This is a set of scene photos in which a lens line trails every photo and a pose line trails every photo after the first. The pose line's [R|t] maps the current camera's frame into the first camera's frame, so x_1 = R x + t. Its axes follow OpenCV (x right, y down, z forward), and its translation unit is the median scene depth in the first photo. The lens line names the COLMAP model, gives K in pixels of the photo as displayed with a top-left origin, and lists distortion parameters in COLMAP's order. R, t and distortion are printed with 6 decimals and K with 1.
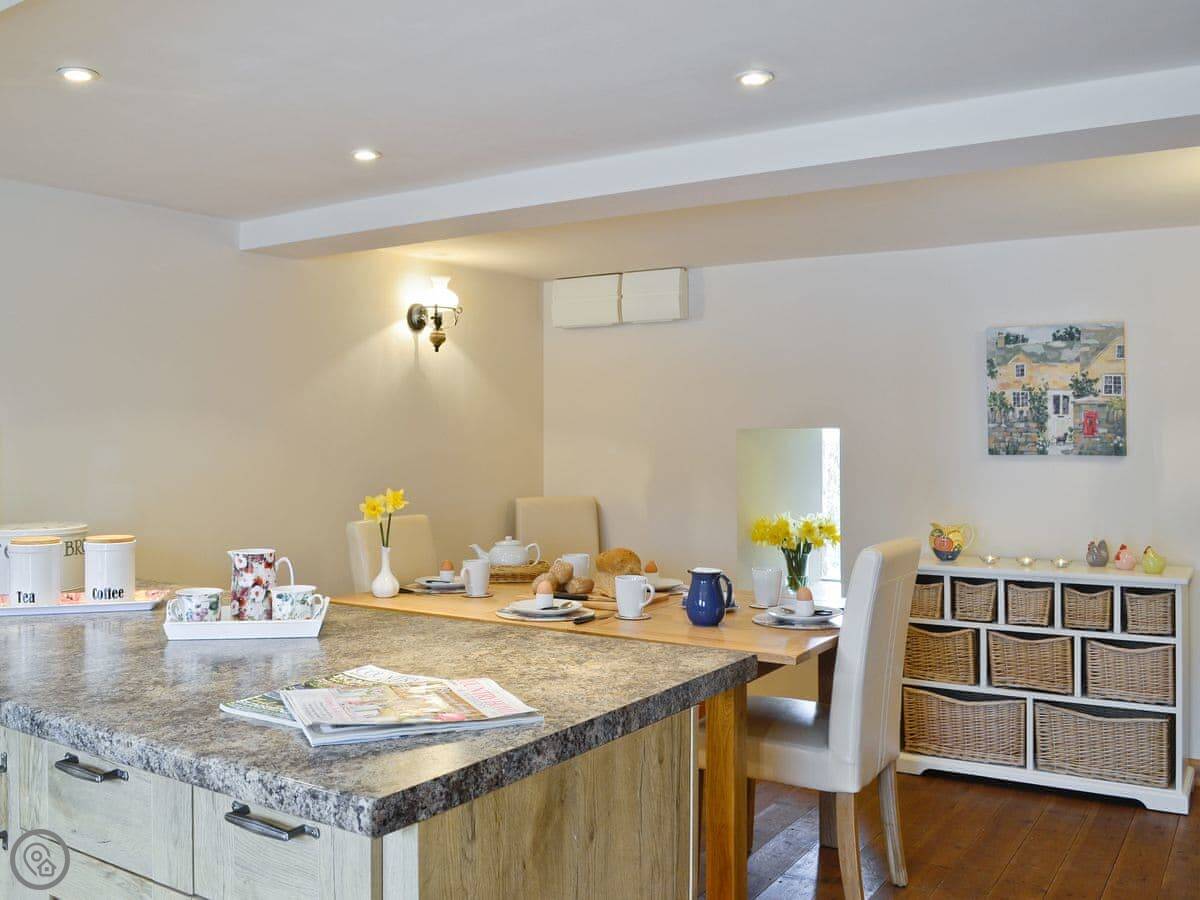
lens RADIAL K [[1135.0, 0, 600.0], [0, 1135.0, 450.0], [0, 0, 1]] dist [0.063096, -0.257304]
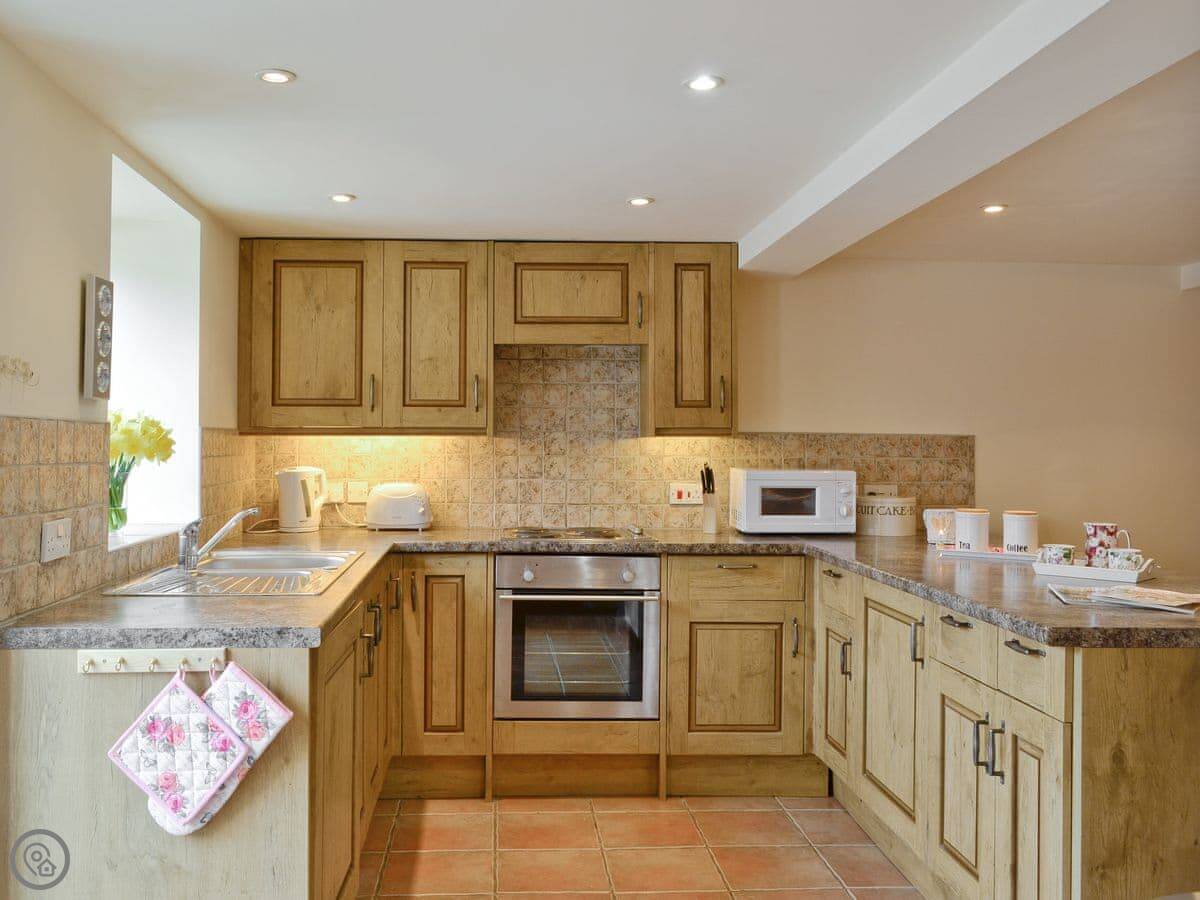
lens RADIAL K [[1135.0, 0, 600.0], [0, 1135.0, 450.0], [0, 0, 1]] dist [0.063096, -0.257304]
pose [[0.637437, 0.002697, -0.770498, 0.666216], [-0.009735, 0.999942, -0.004553, 0.009332], [0.770441, 0.010403, 0.637427, -0.709156]]
